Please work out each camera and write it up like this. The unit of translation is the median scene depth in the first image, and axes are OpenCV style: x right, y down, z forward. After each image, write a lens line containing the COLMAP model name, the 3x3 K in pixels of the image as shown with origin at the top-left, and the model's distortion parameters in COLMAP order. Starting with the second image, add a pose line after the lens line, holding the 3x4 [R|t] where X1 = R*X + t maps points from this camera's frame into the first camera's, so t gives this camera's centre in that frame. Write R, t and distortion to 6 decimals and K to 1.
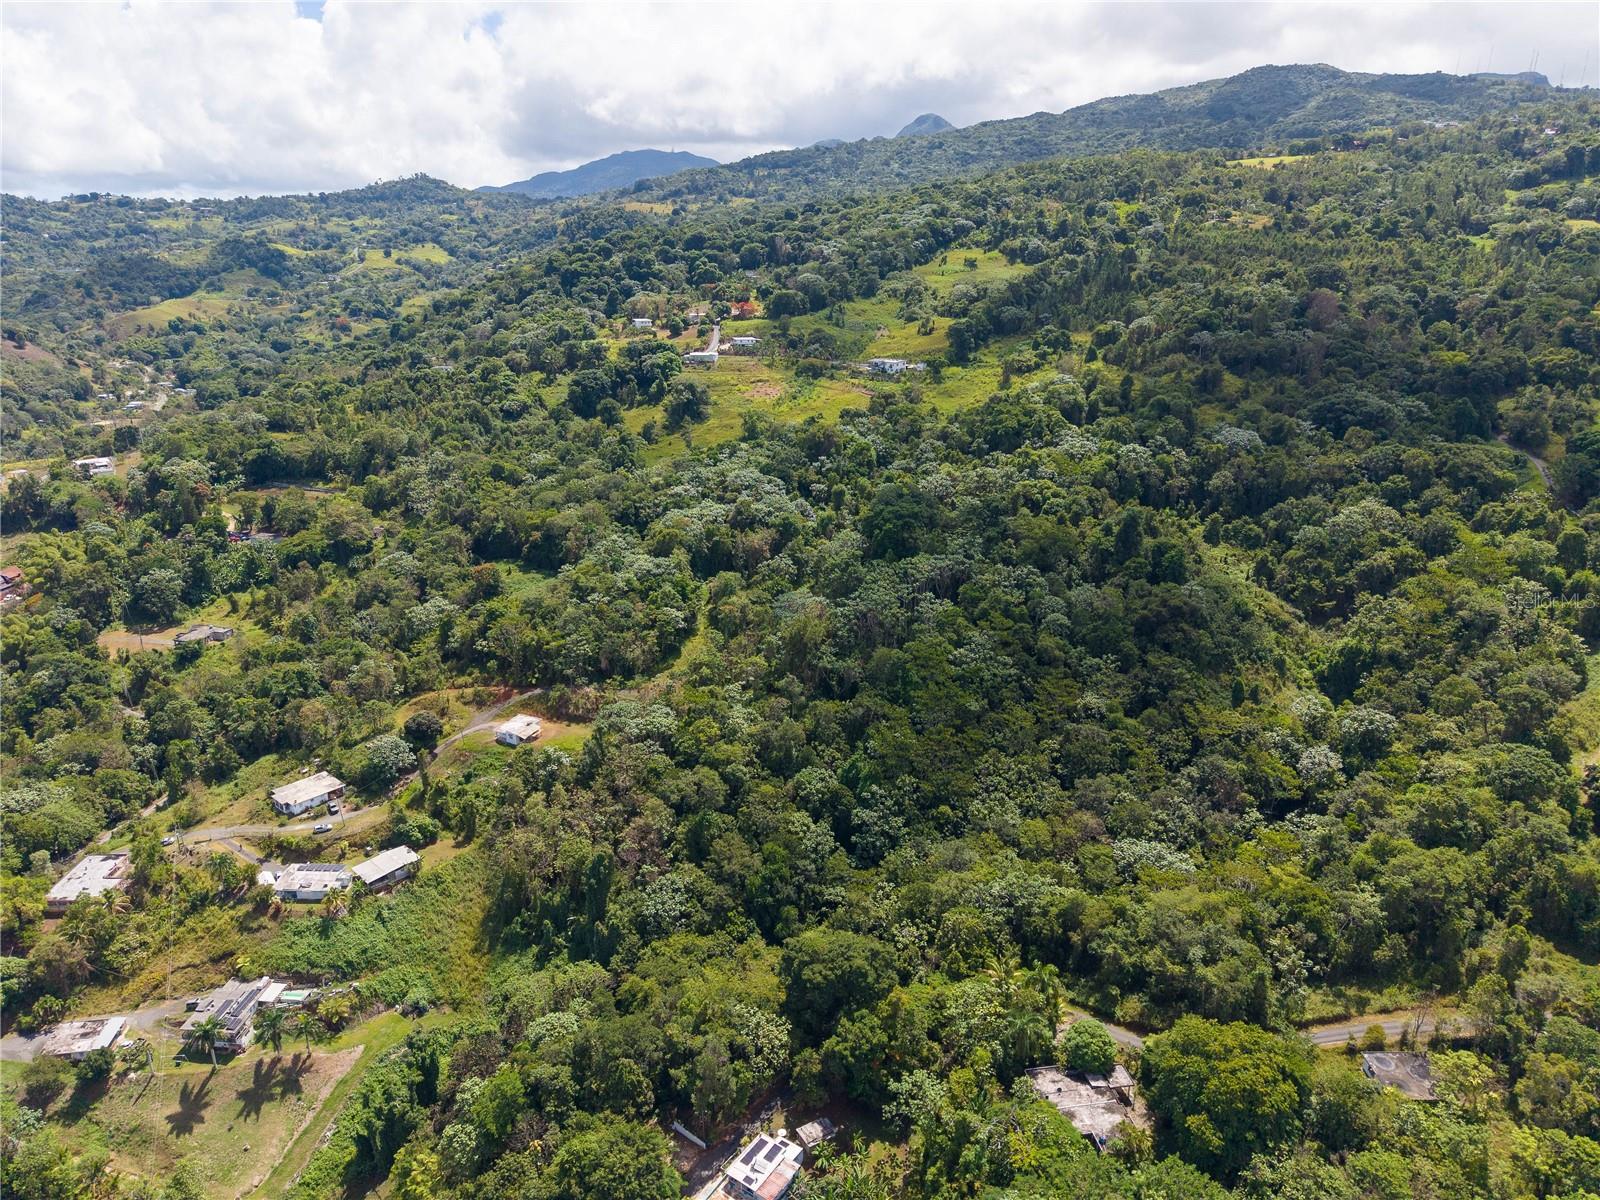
lens RADIAL K [[1068.7, 0, 804.6], [0, 1068.7, 602.2], [0, 0, 1]] dist [0.024329, -0.023993]
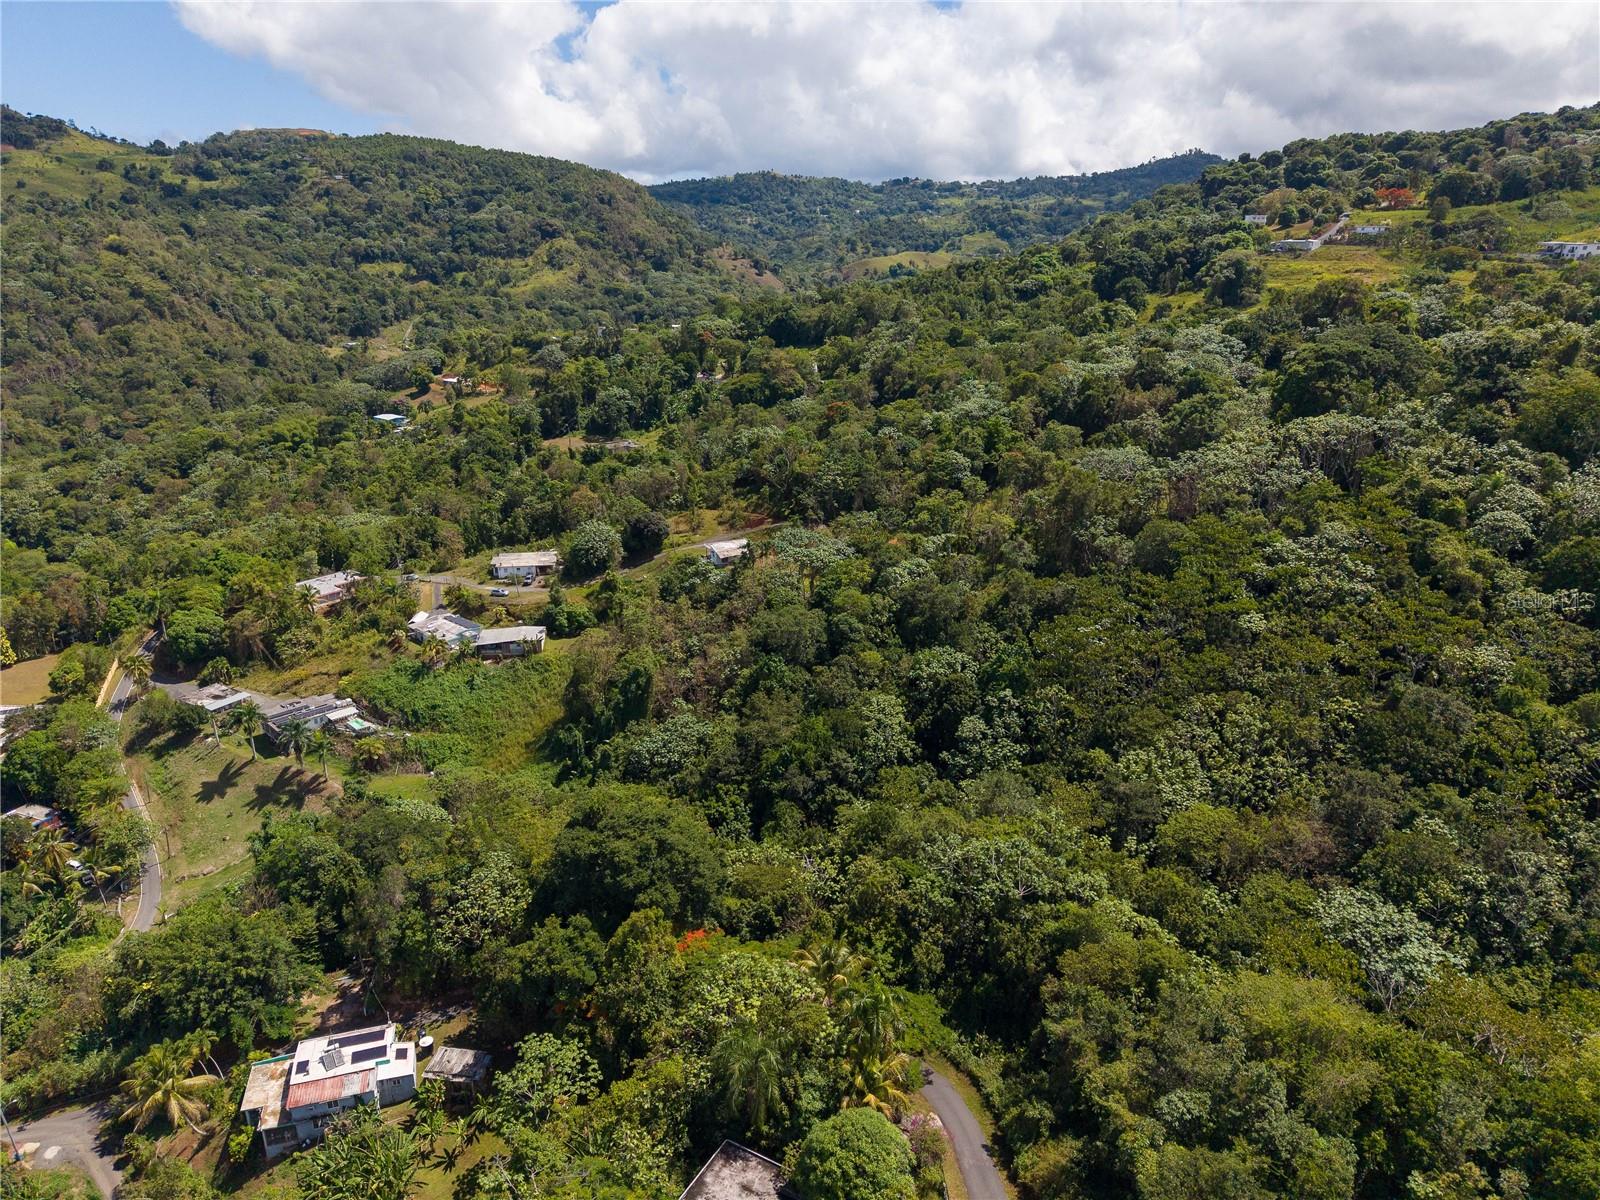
lens RADIAL K [[1068.7, 0, 804.4], [0, 1068.7, 602.9], [0, 0, 1]] dist [0.024329, -0.023993]
pose [[0.776798, 0.204731, -0.595542, 0.312156], [-0.205740, 0.976292, 0.067265, 0.097449], [0.595195, 0.070275, 0.800503, 0.391931]]
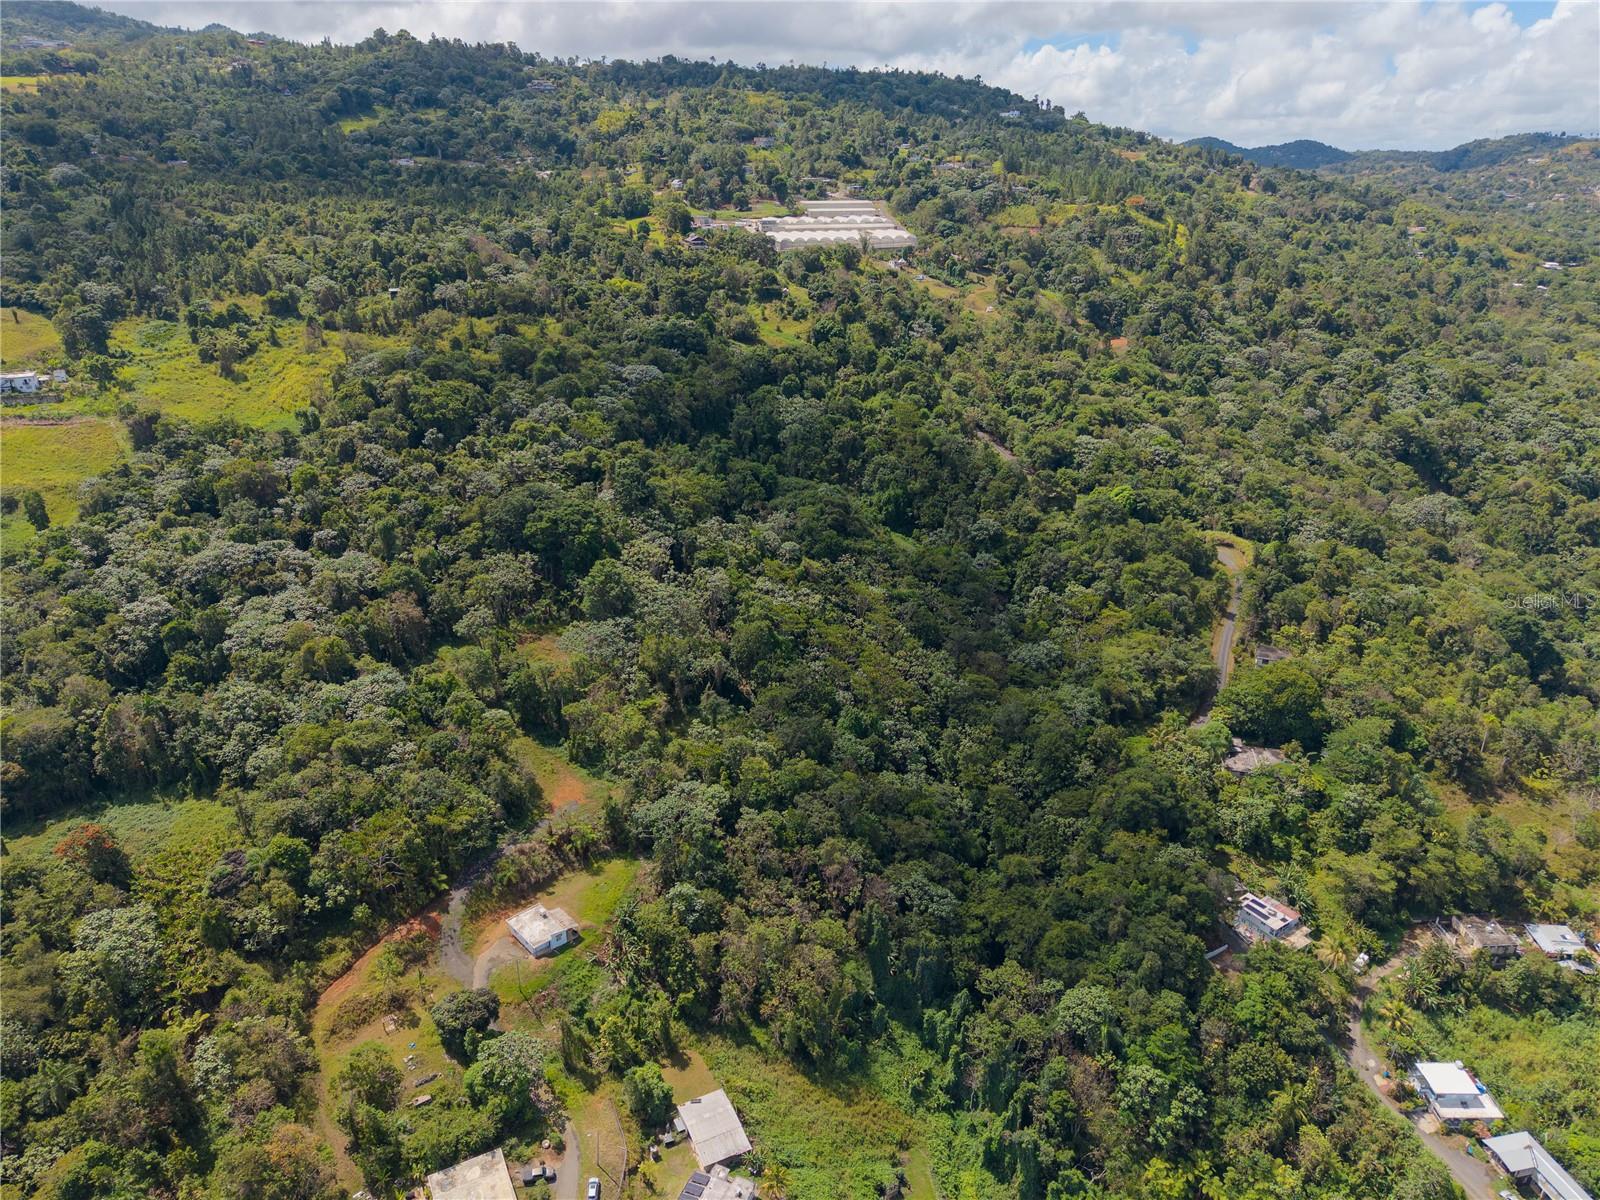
lens RADIAL K [[1068.7, 0, 804.5], [0, 1068.7, 604.8], [0, 0, 1]] dist [0.024329, -0.023993]
pose [[0.365690, -0.366339, 0.855609, -0.797882], [0.307687, 0.915179, 0.260339, -0.231571], [-0.878407, 0.168056, 0.447390, 0.522549]]
